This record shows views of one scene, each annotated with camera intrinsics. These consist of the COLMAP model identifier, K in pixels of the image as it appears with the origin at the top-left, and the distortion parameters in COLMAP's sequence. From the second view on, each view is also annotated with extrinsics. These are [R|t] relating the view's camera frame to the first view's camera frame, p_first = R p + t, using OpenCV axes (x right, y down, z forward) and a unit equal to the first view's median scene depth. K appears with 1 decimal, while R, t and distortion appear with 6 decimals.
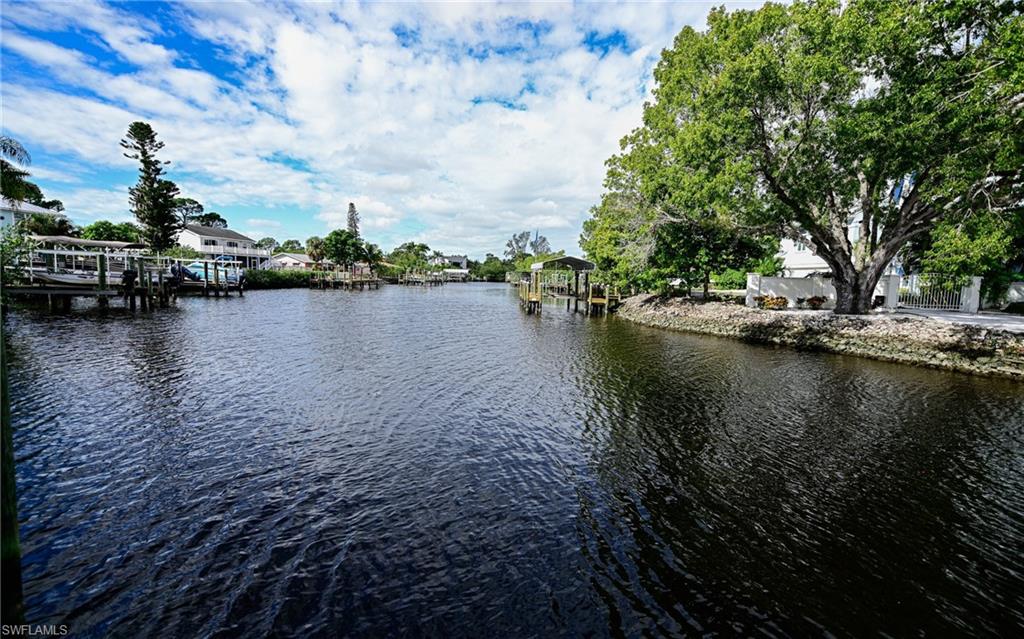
lens RADIAL K [[409.7, 0, 502.2], [0, 409.7, 315.0], [0, 0, 1]] dist [0.018006, 0.000205]
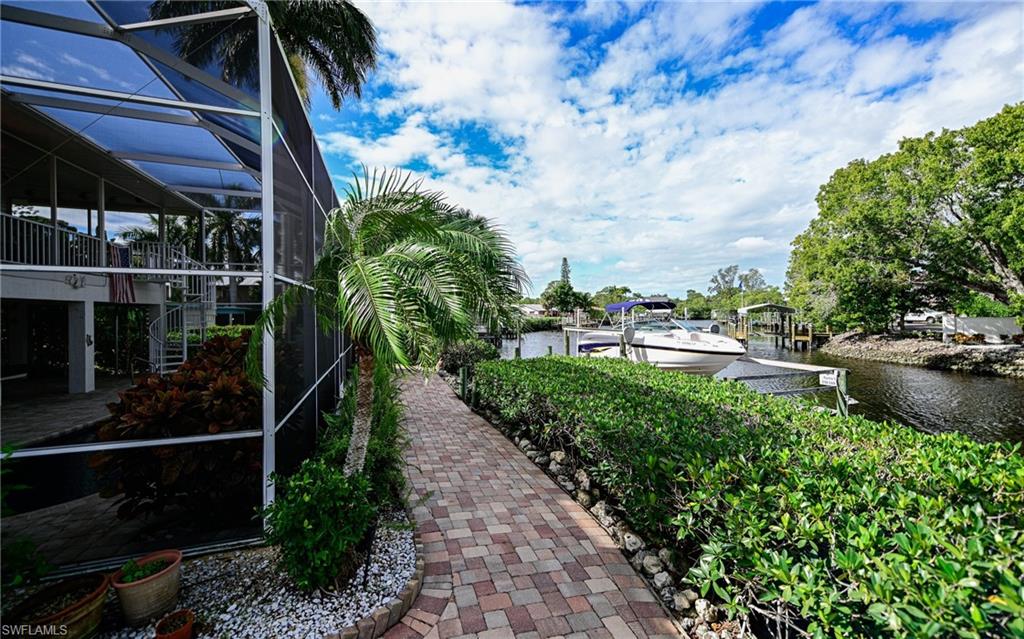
lens RADIAL K [[414.4, 0, 516.0], [0, 414.4, 317.5], [0, 0, 1]] dist [0.016910, 0.000056]
pose [[0.909357, -0.032187, -0.414770, -0.007639], [-0.005205, 0.996044, -0.088706, 0.006884], [0.415984, 0.082824, 0.905592, -0.183996]]
